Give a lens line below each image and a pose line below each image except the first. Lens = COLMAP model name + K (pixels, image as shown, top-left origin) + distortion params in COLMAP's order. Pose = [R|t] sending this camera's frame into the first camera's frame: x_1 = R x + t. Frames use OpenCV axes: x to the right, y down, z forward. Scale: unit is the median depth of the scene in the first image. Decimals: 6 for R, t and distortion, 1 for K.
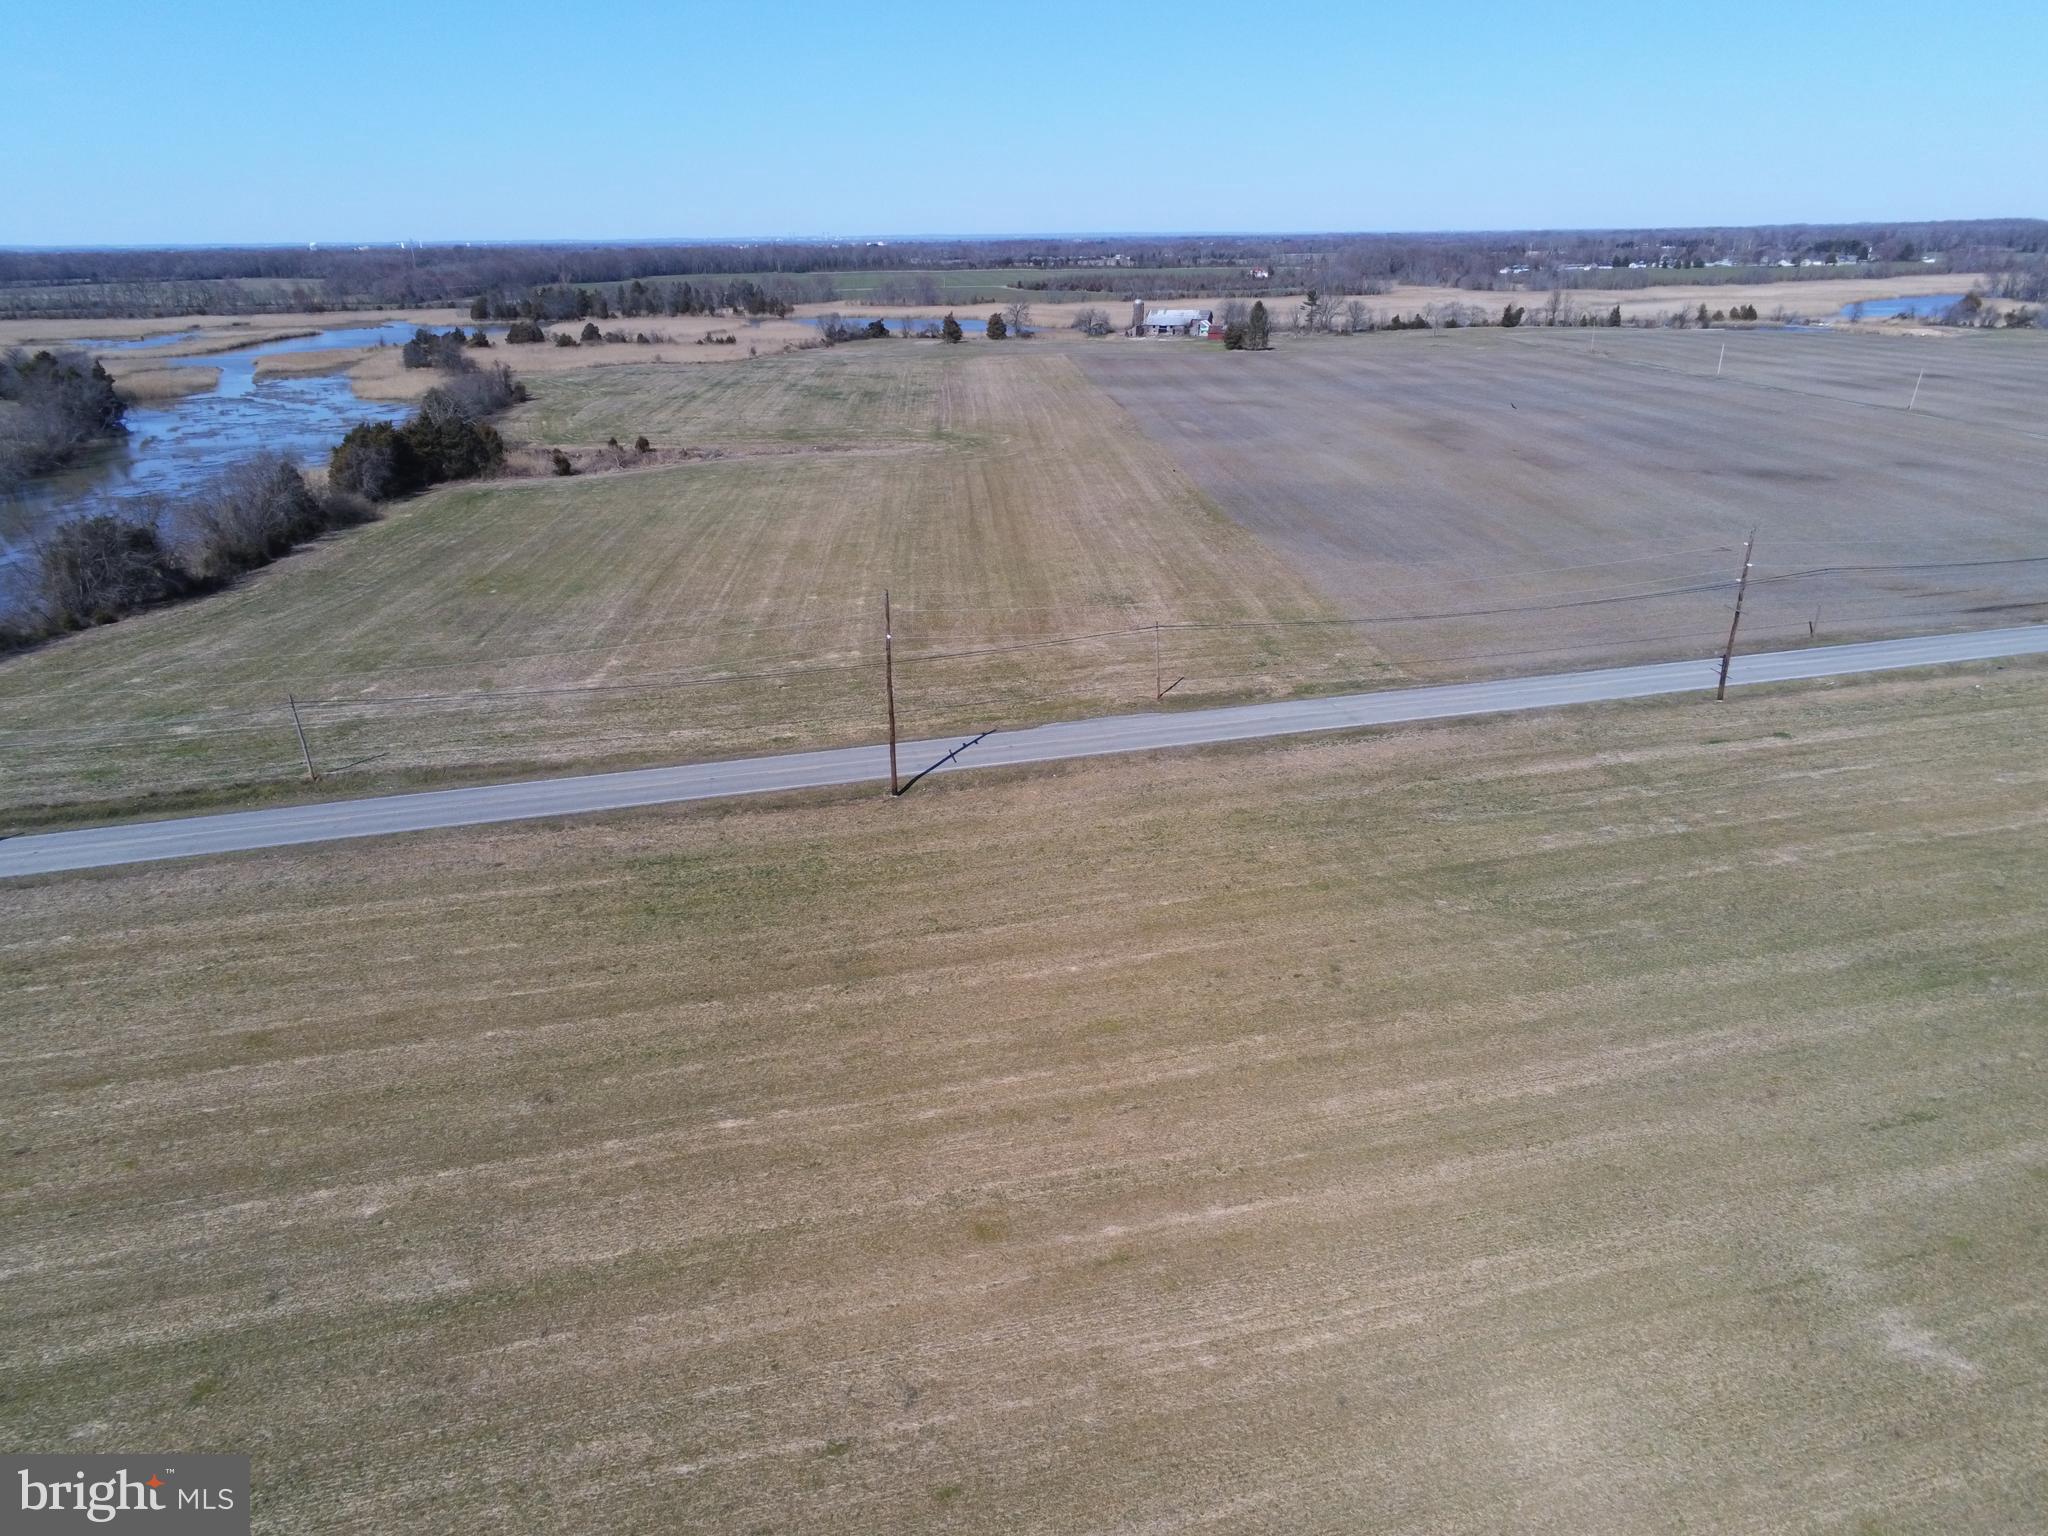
lens RADIAL K [[1307.0, 0, 1031.0], [0, 1307.0, 806.4], [0, 0, 1]] dist [-0.001604, -0.004716]
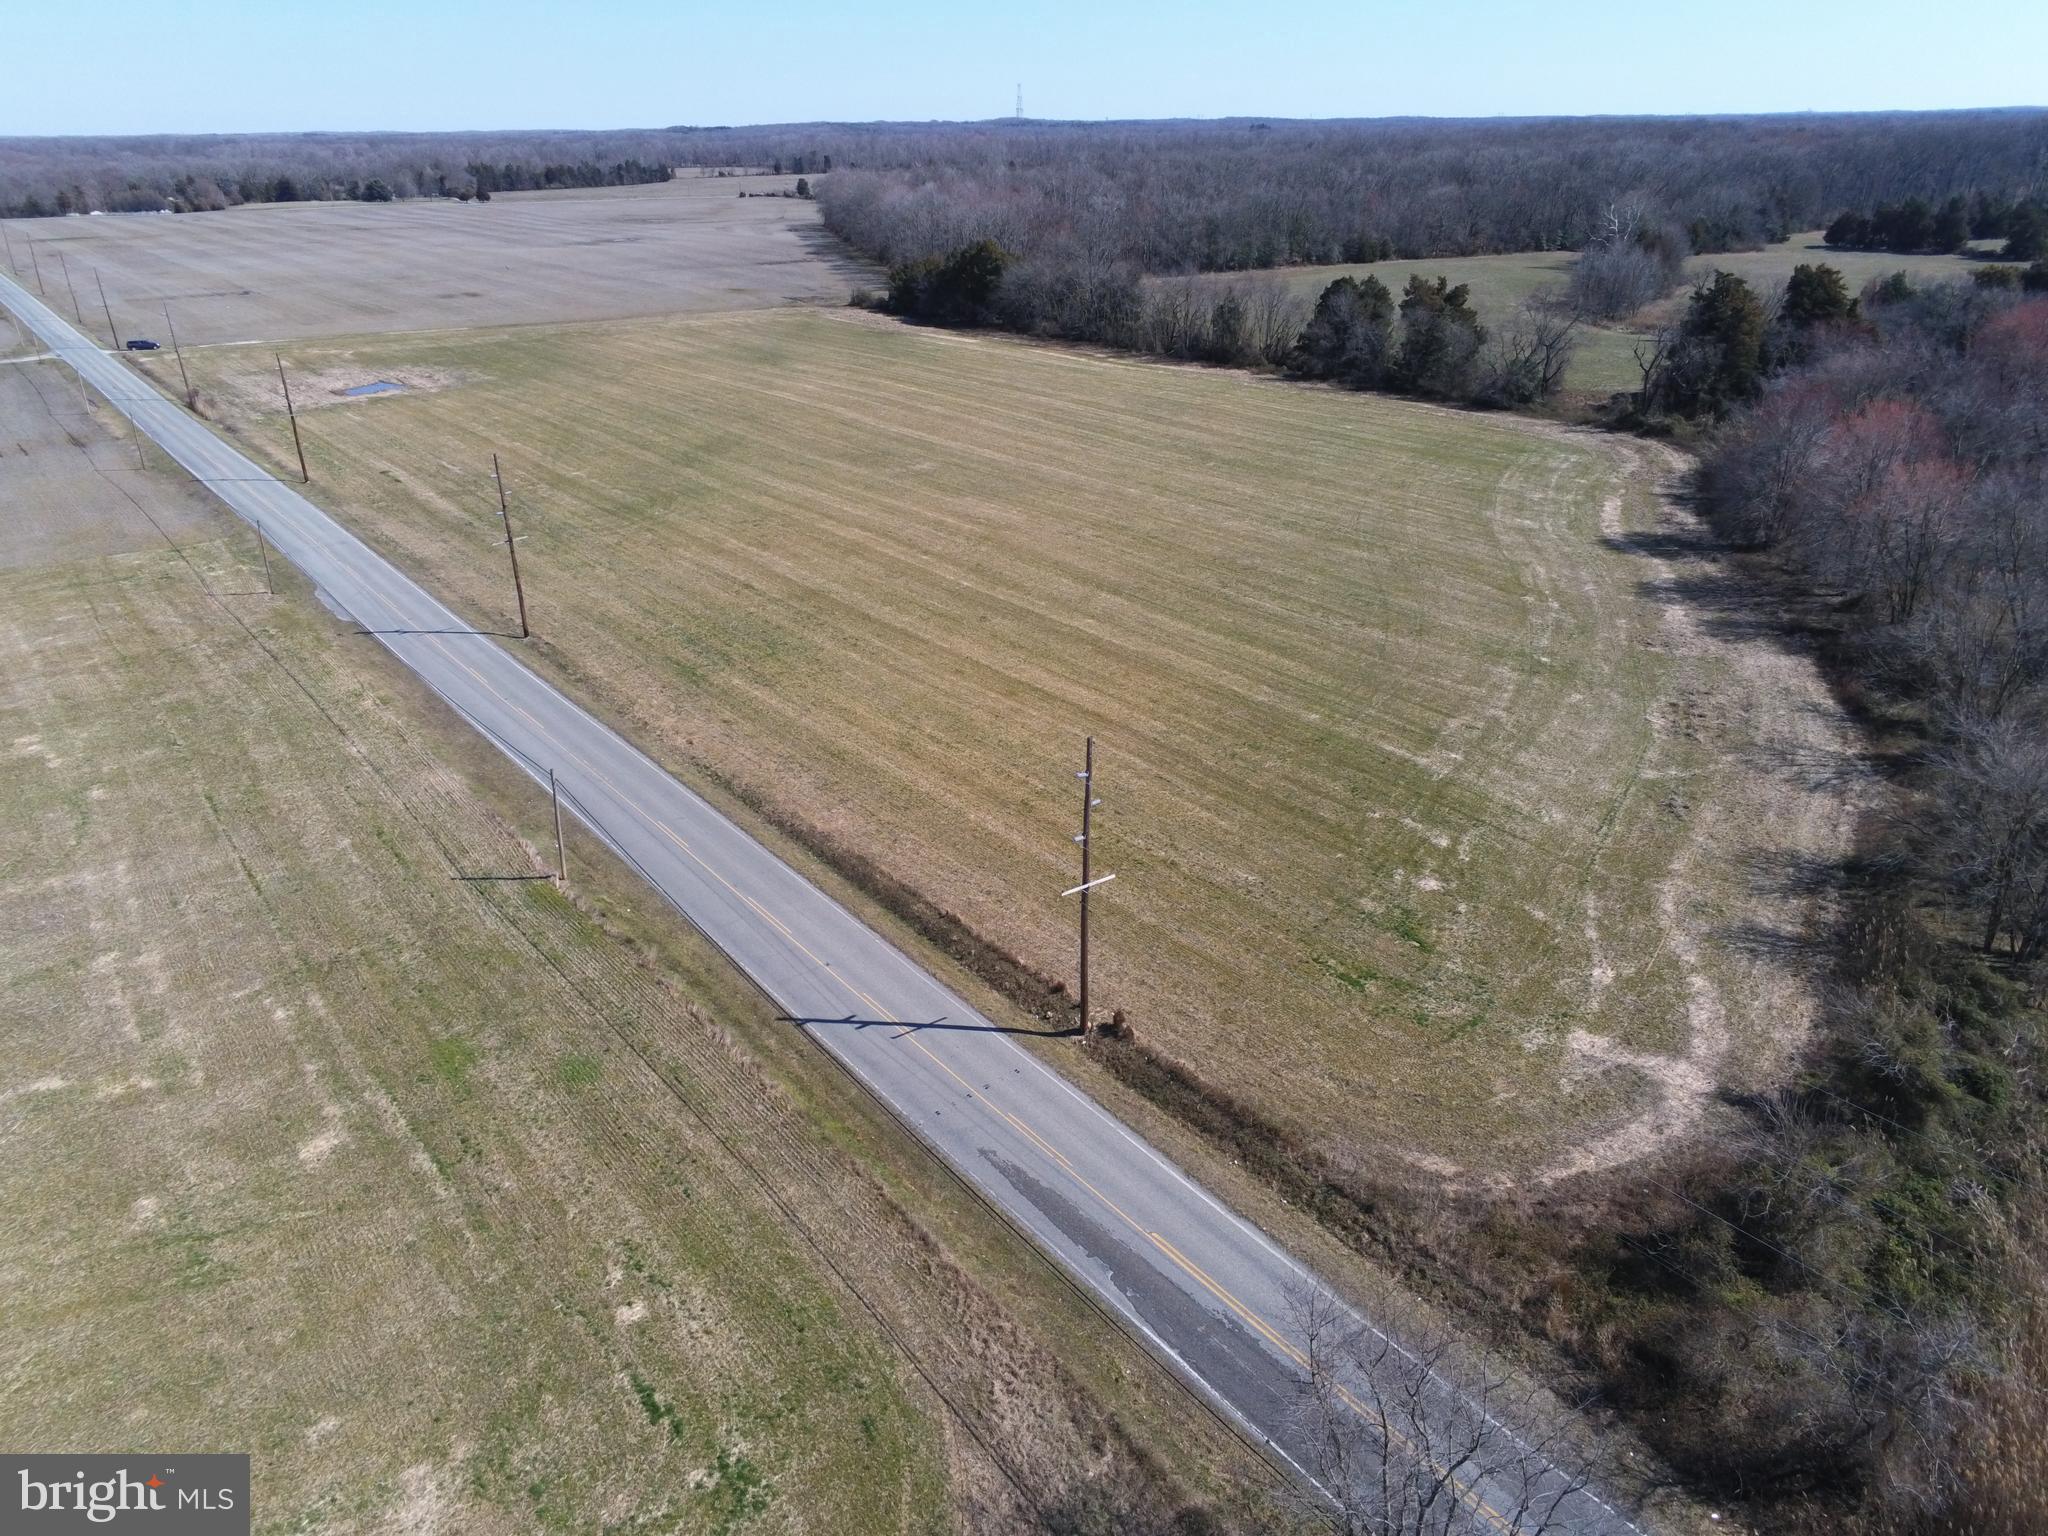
lens RADIAL K [[1307.0, 0, 1031.0], [0, 1307.0, 806.4], [0, 0, 1]] dist [-0.001604, -0.004716]
pose [[-0.430532, -0.403597, 0.807311, -1.276790], [0.372597, 0.735207, 0.566253, -0.383007], [-0.822079, 0.544592, -0.166151, 0.897831]]
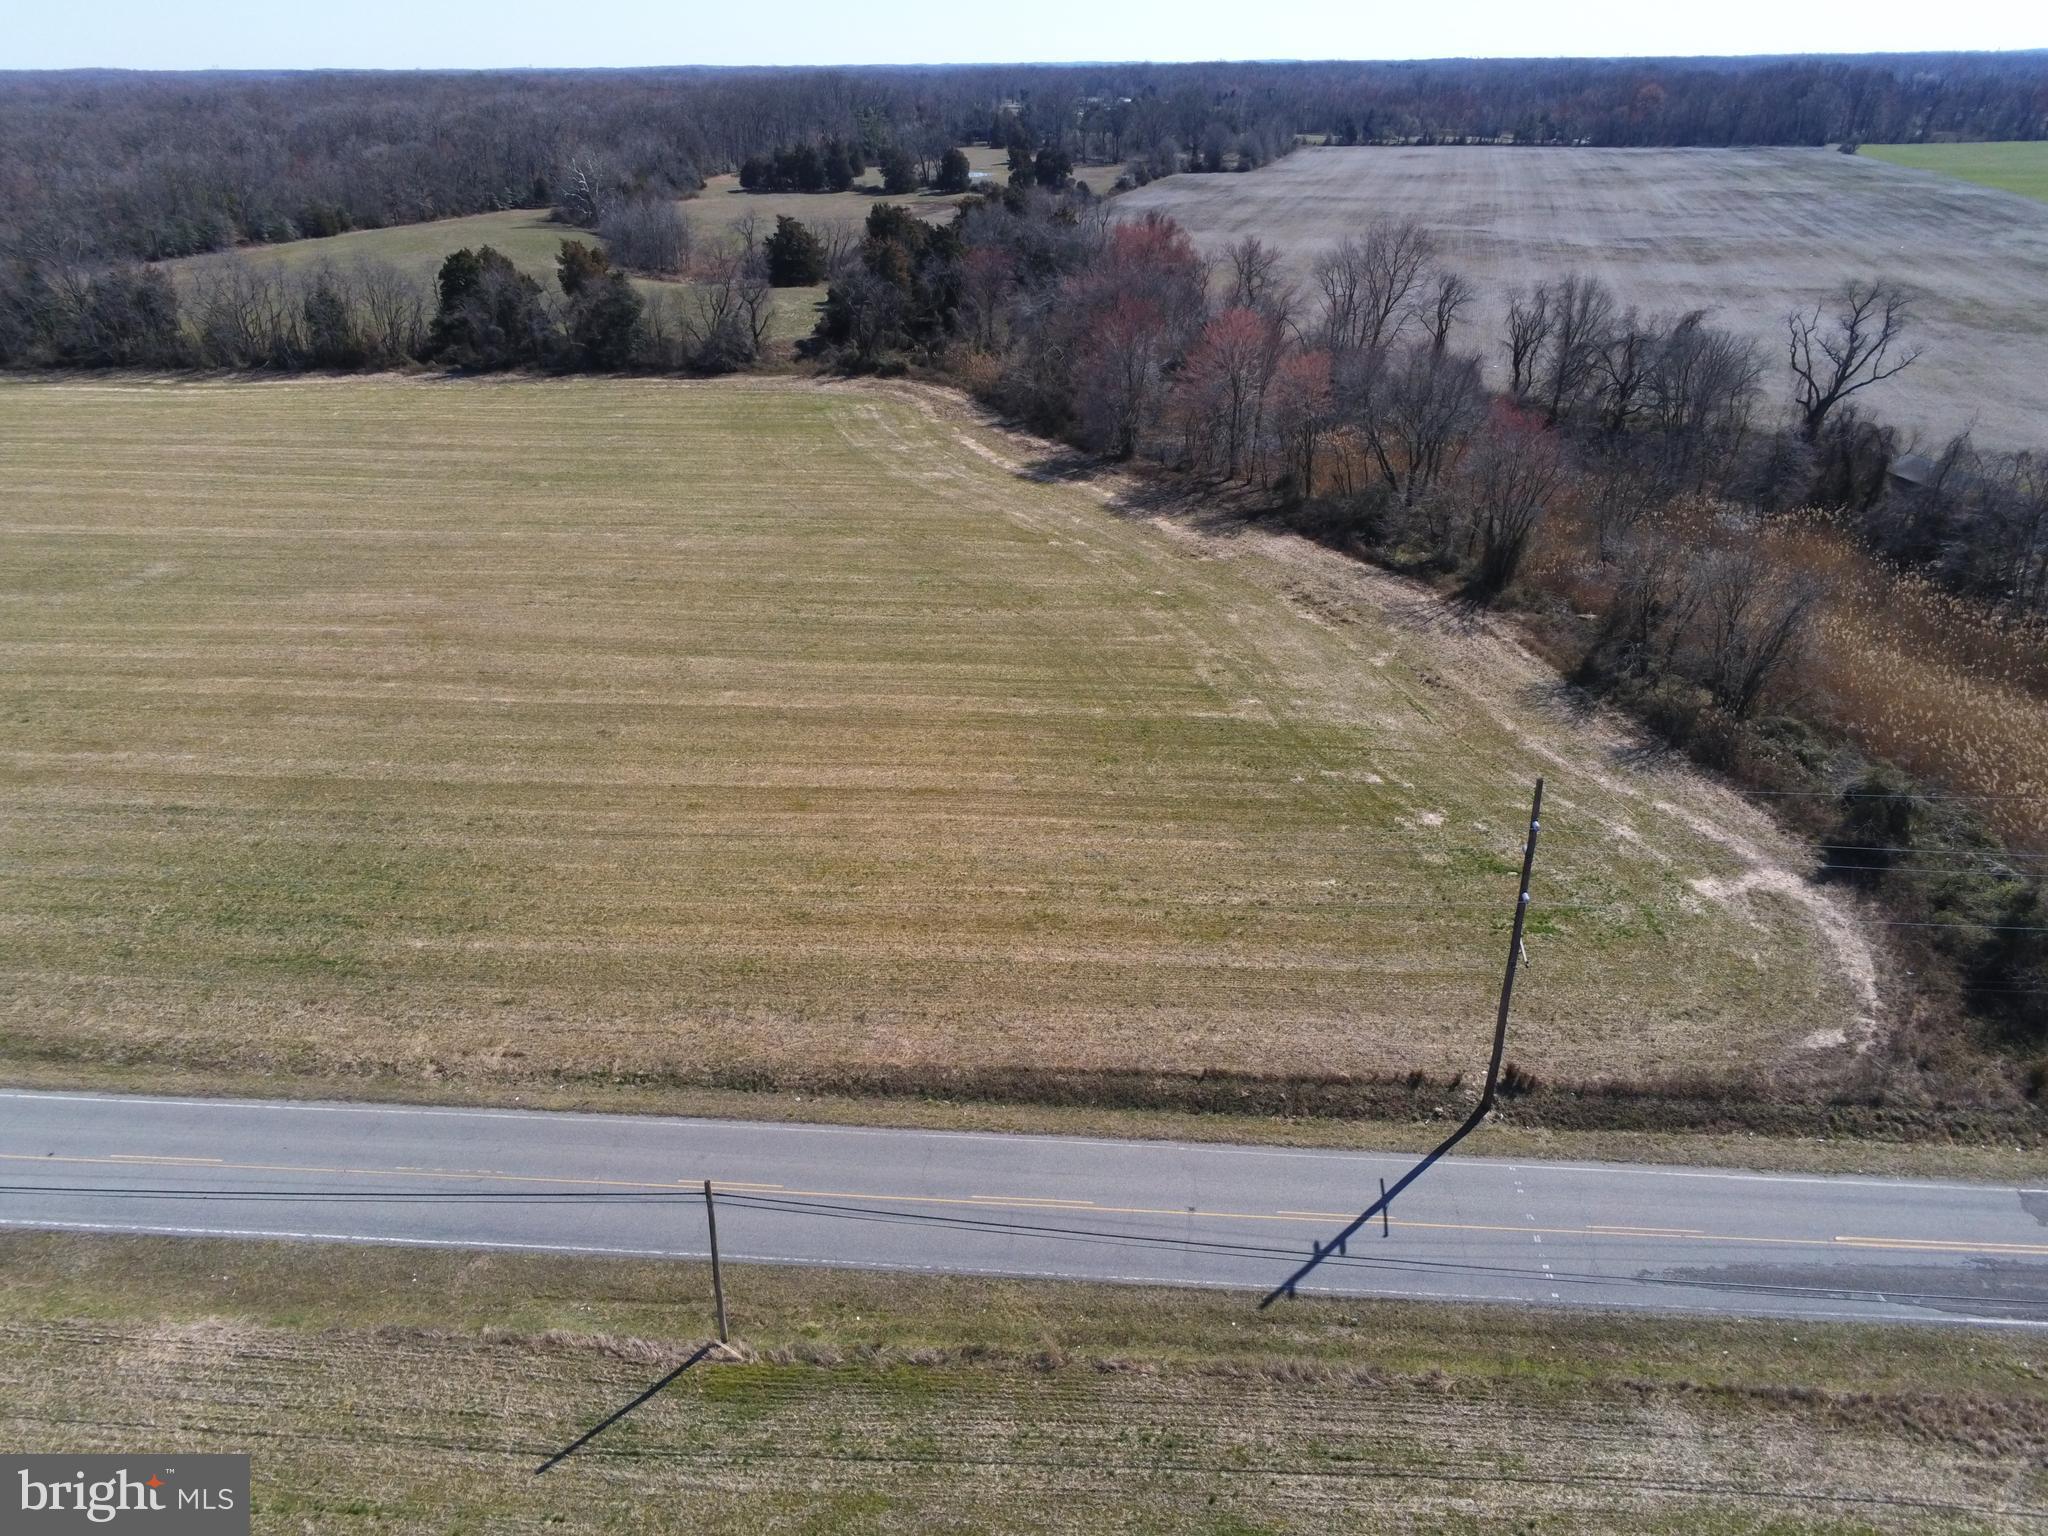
lens RADIAL K [[1307.0, 0, 1031.0], [0, 1307.0, 806.4], [0, 0, 1]] dist [-0.001604, -0.004716]
pose [[-0.953461, -0.133197, 0.270502, -0.755670], [0.135214, 0.612987, 0.778437, -0.468955], [-0.269500, 0.778785, -0.566449, 1.101830]]
